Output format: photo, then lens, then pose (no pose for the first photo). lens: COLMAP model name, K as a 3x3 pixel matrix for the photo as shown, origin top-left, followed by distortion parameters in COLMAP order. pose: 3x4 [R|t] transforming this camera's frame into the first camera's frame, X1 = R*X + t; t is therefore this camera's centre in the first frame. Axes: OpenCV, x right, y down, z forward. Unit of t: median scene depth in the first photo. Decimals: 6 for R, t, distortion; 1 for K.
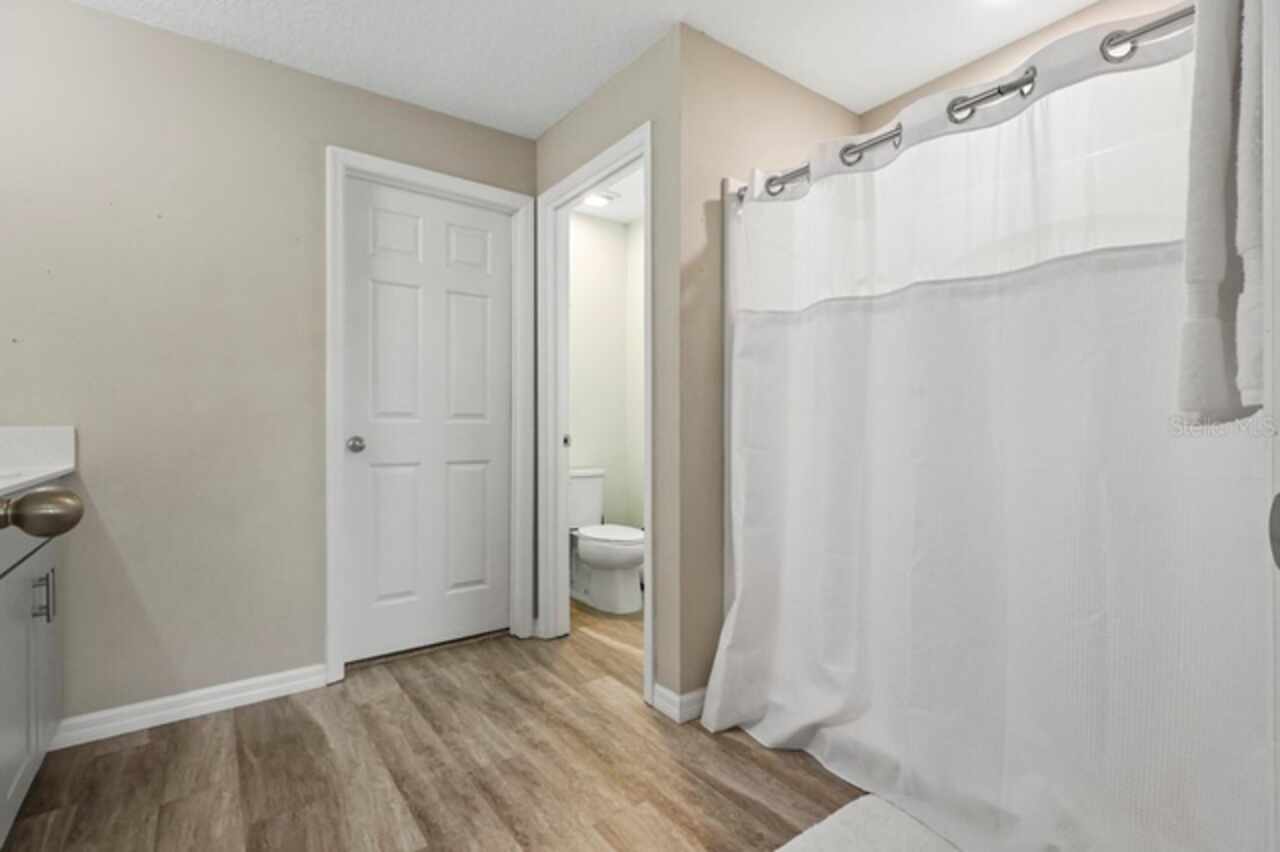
lens RADIAL K [[593.0, 0, 640.0], [0, 593.0, 426.0], [0, 0, 1]] dist [0.000286, 0.000885]
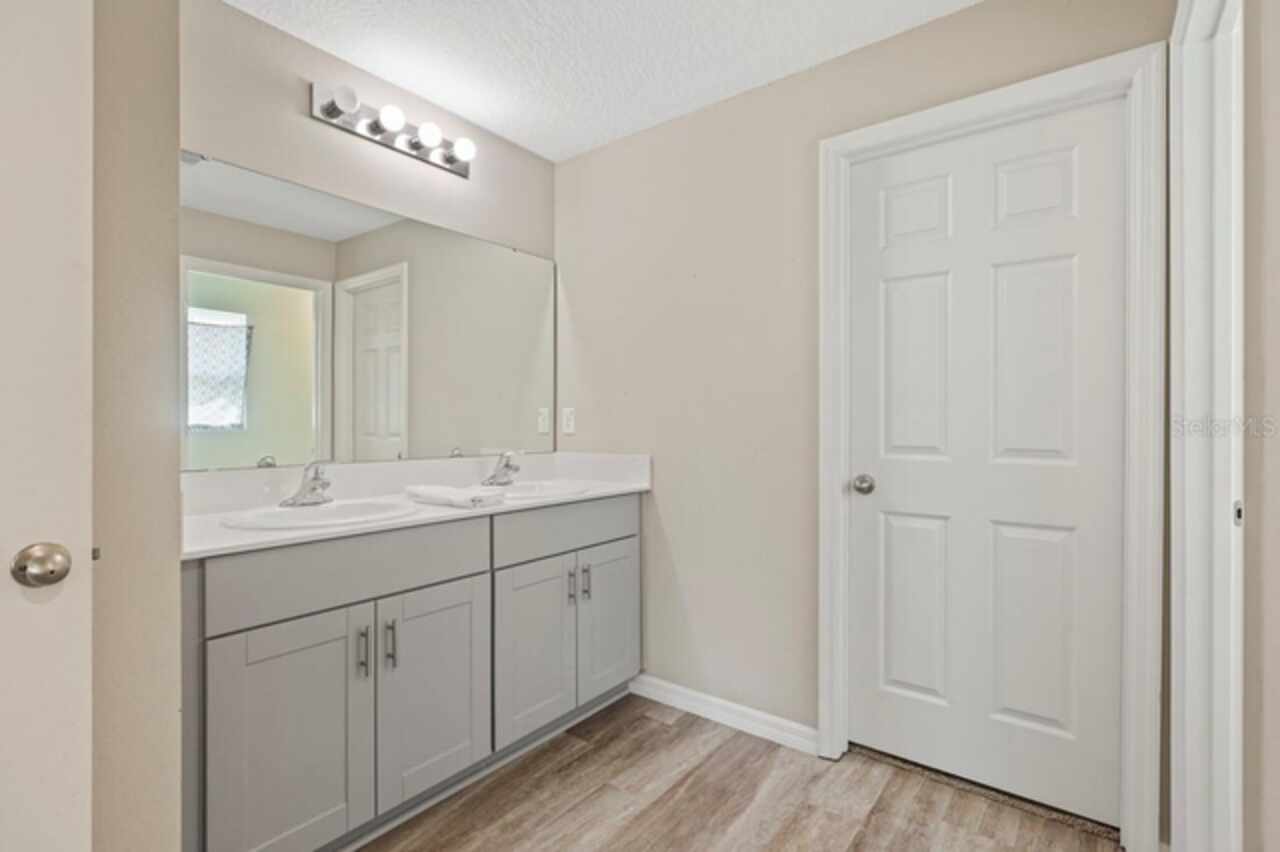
lens RADIAL K [[593.0, 0, 640.0], [0, 593.0, 426.0], [0, 0, 1]] dist [0.000286, 0.000885]
pose [[0.277894, 0.007519, -0.960582, 0.243299], [0.001827, 0.999963, 0.008356, -0.062361], [0.960610, -0.004077, 0.277870, 0.507215]]
